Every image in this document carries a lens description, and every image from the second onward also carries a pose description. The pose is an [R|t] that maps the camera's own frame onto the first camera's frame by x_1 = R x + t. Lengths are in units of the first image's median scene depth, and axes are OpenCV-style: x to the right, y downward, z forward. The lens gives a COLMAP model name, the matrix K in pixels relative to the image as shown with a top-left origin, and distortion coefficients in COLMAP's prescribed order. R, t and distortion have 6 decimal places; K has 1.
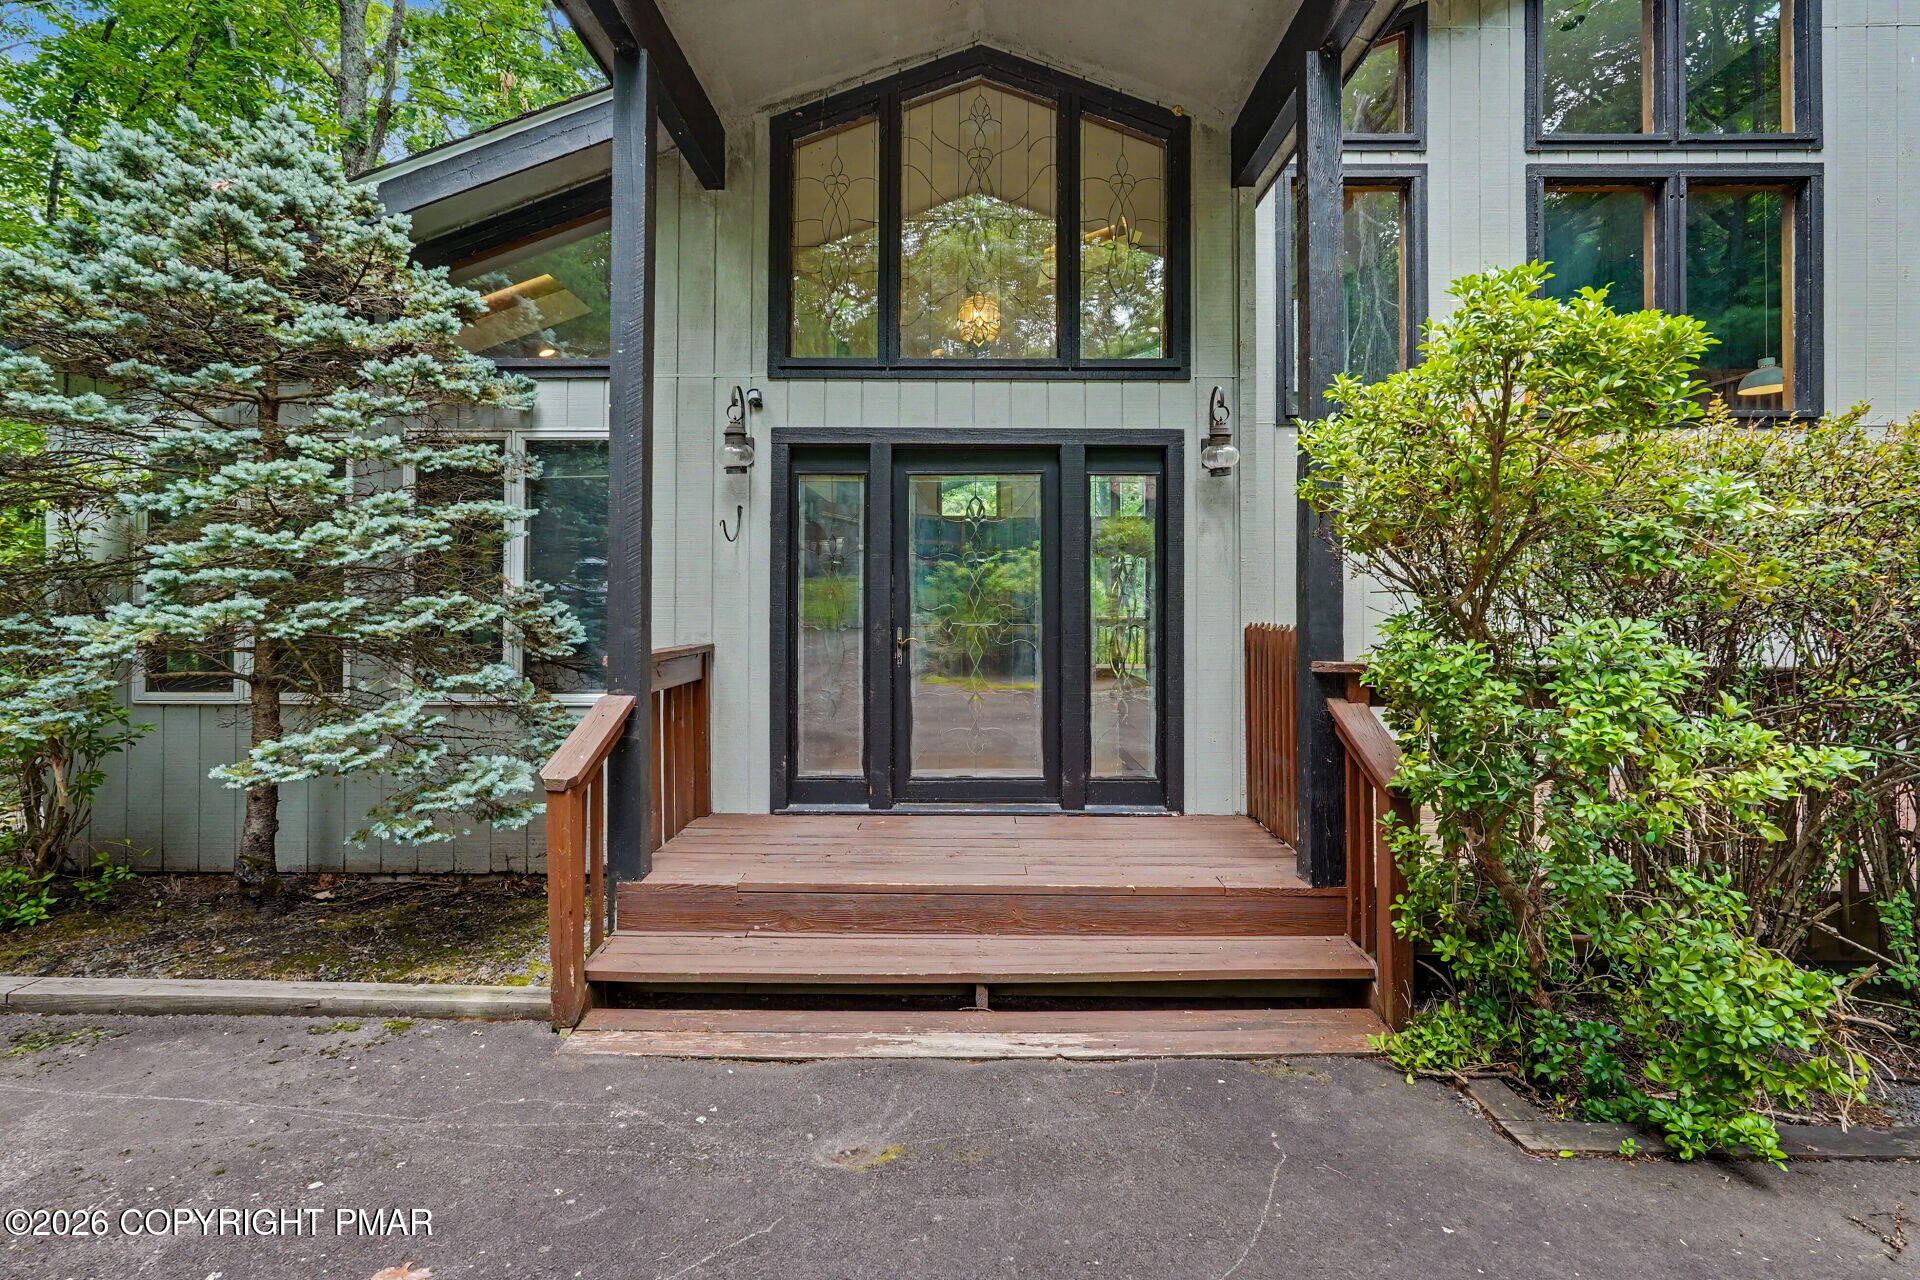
lens RADIAL K [[861.6, 0, 962.7], [0, 861.6, 596.3], [0, 0, 1]] dist [-0.017920, 0.002236]
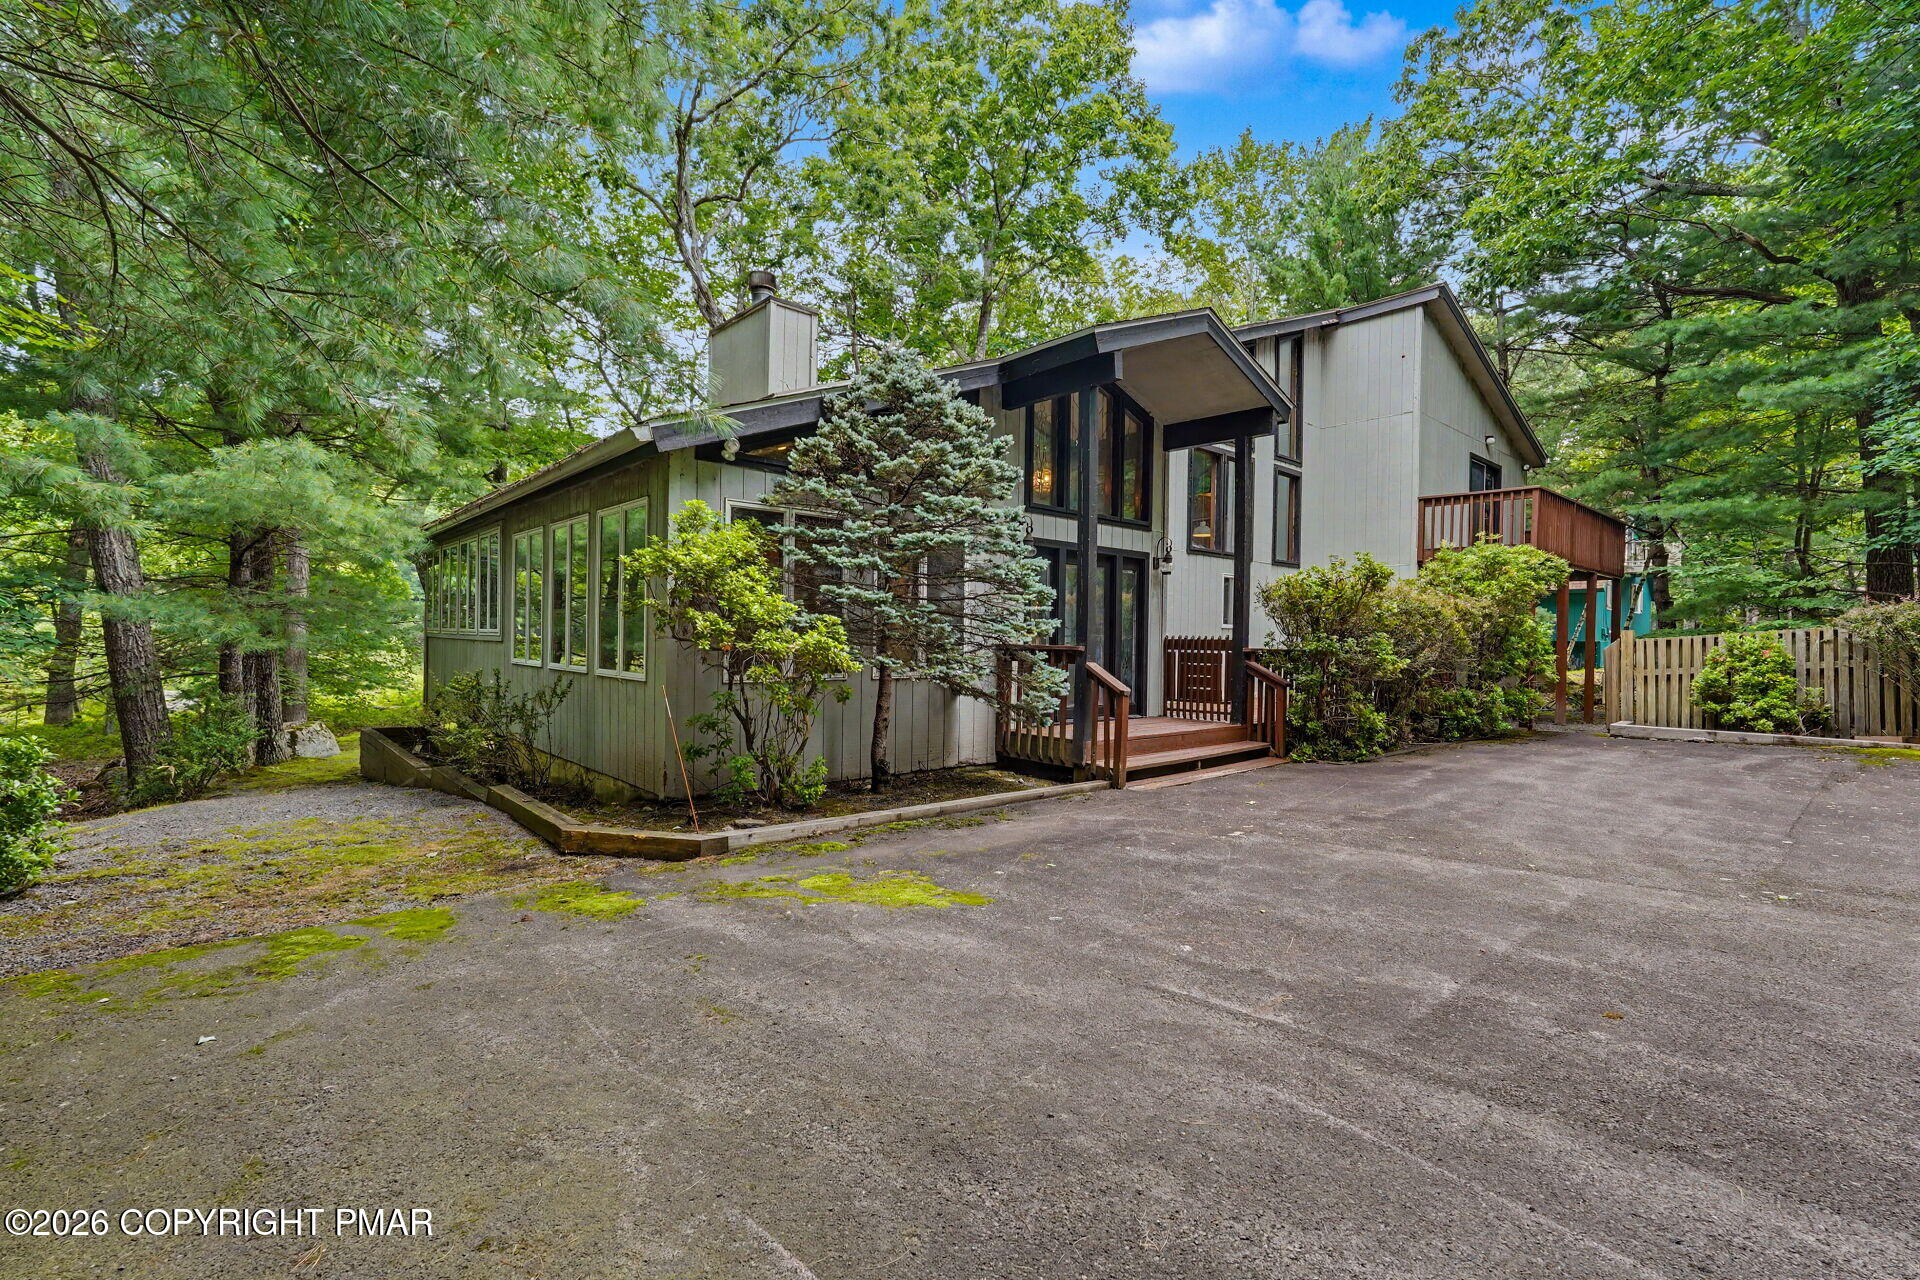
lens RADIAL K [[861.6, 0, 962.8], [0, 861.6, 638.9], [0, 0, 1]] dist [-0.017920, 0.002236]
pose [[0.734759, 0.010145, 0.678252, -1.768508], [-0.022345, 0.999707, 0.009254, 0.030376], [-0.677960, -0.021955, 0.734771, -0.391911]]
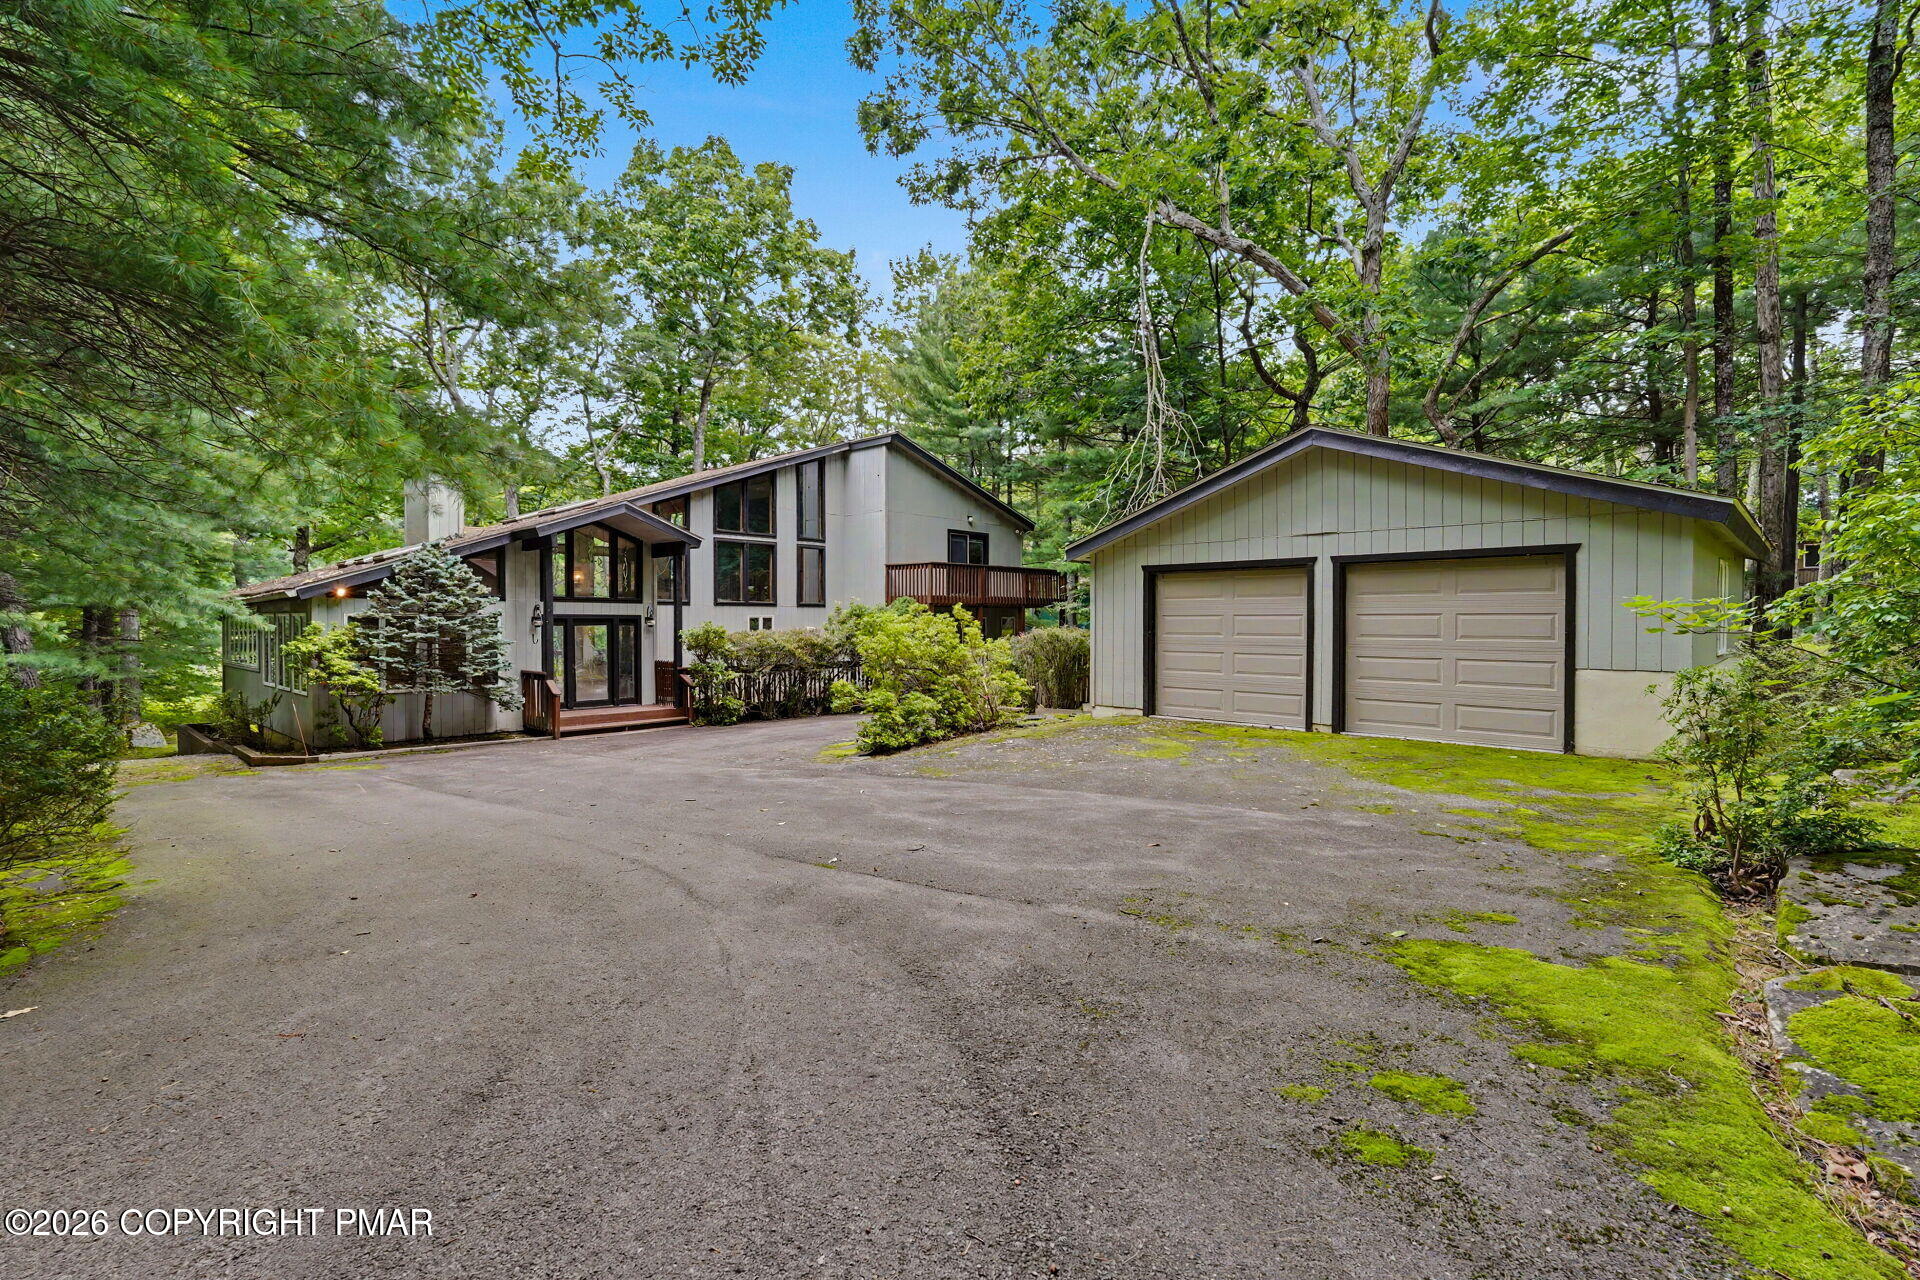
lens RADIAL K [[876.6, 0, 952.6], [0, 876.6, 629.3], [0, 0, 1]] dist [0.003147, 0.001071]
pose [[0.669665, -0.005907, 0.742639, -2.023276], [-0.006174, 0.999890, 0.013520, -0.200557], [-0.742637, -0.013638, 0.669555, -3.191450]]
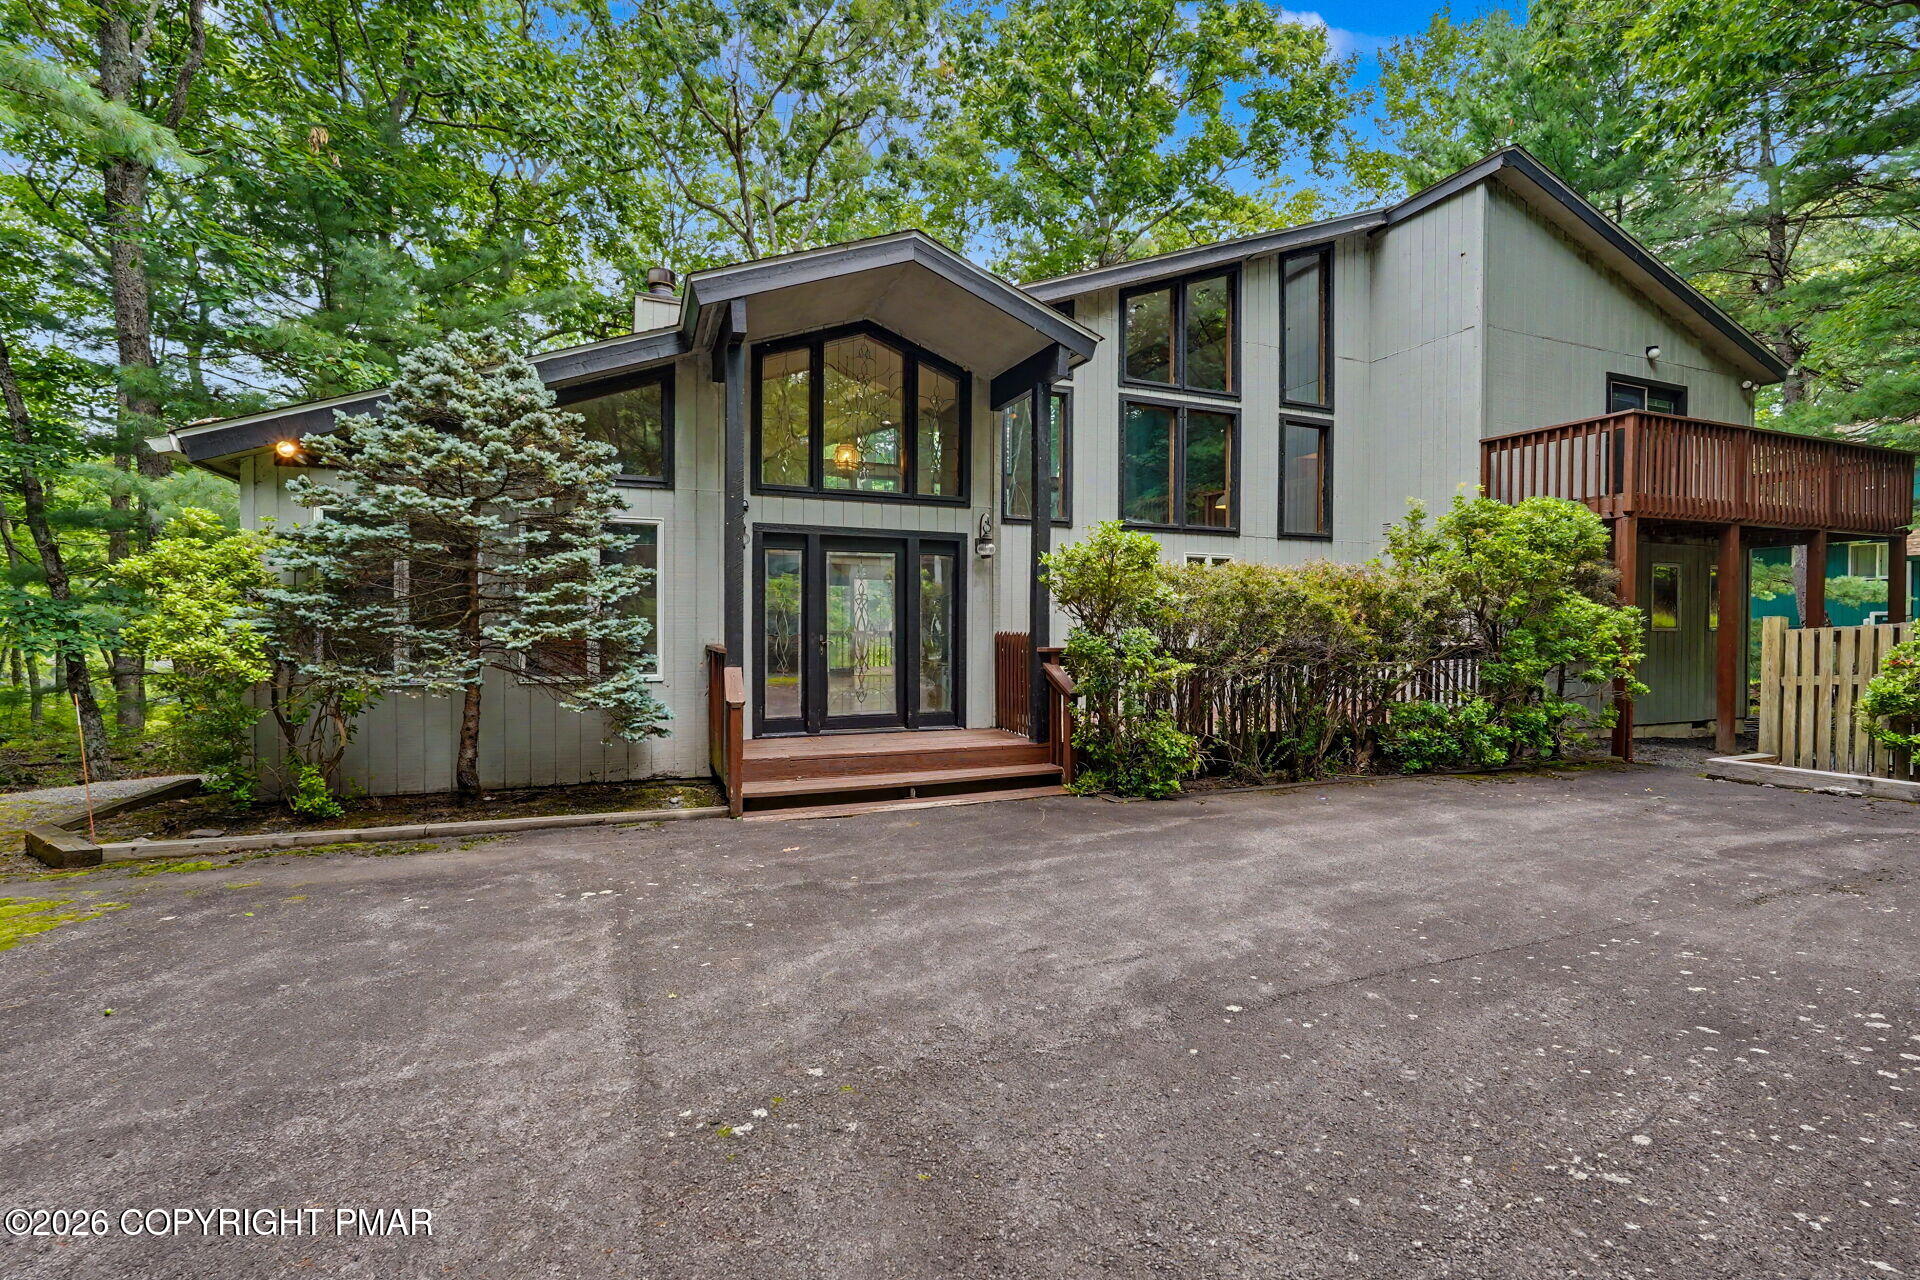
lens RADIAL K [[861.6, 0, 959.4], [0, 861.6, 632.5], [0, 0, 1]] dist [-0.017920, 0.002236]
pose [[0.918266, 0.000503, 0.395963, -0.559221], [-0.009976, 0.999711, 0.021865, -0.011192], [-0.395838, -0.024028, 0.918006, -0.834697]]
